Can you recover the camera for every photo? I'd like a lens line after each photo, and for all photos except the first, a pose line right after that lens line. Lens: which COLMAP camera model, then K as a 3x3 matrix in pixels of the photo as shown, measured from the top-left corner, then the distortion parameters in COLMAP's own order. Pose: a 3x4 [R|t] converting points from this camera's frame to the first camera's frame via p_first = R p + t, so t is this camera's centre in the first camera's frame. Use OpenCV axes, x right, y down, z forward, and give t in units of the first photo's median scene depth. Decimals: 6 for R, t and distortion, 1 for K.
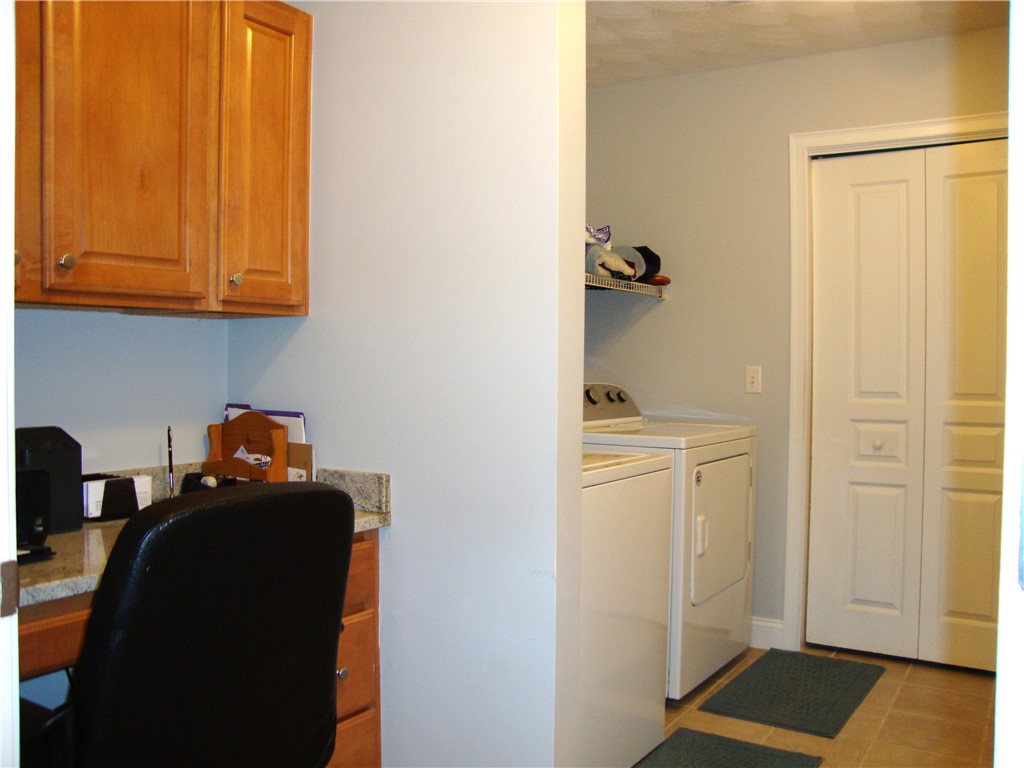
lens RADIAL K [[916.1, 0, 527.6], [0, 916.1, 385.4], [0, 0, 1]] dist [-0.203720, 0.213964]
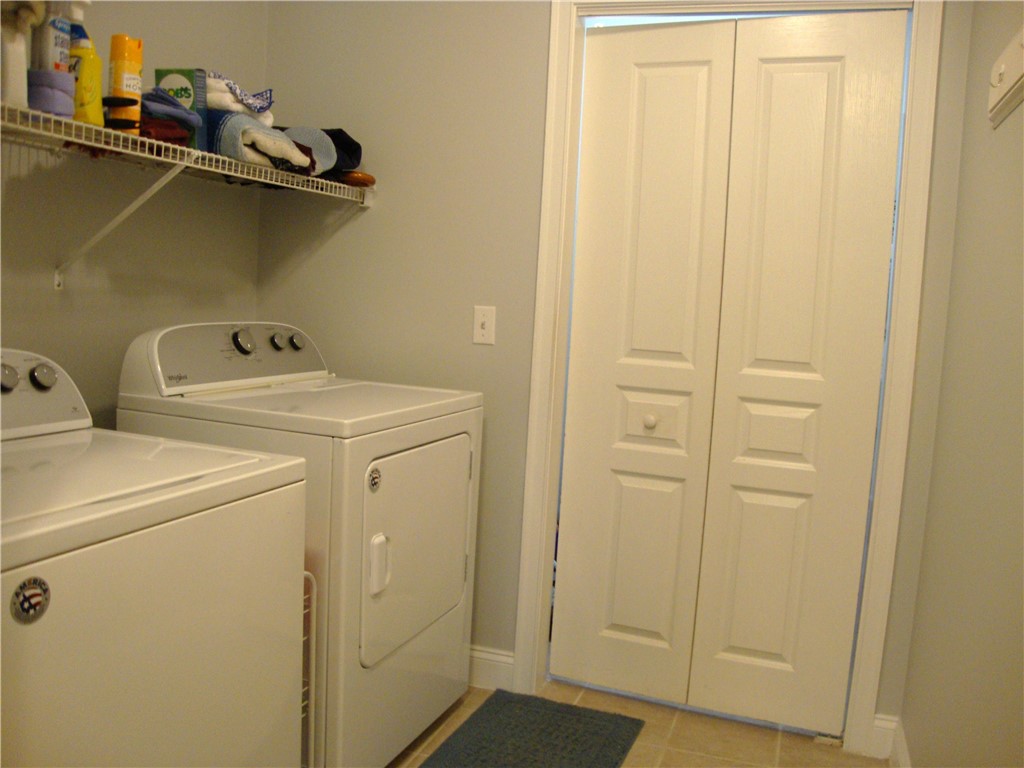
lens RADIAL K [[921.4, 0, 512.0], [0, 921.4, 384.0], [0, 0, 1]] dist [-0.234026, 0.205848]
pose [[0.977285, 0.027764, 0.210104, 0.123716], [-0.045011, 0.995956, 0.077755, -0.018428], [-0.207096, -0.085445, 0.974582, 0.296463]]
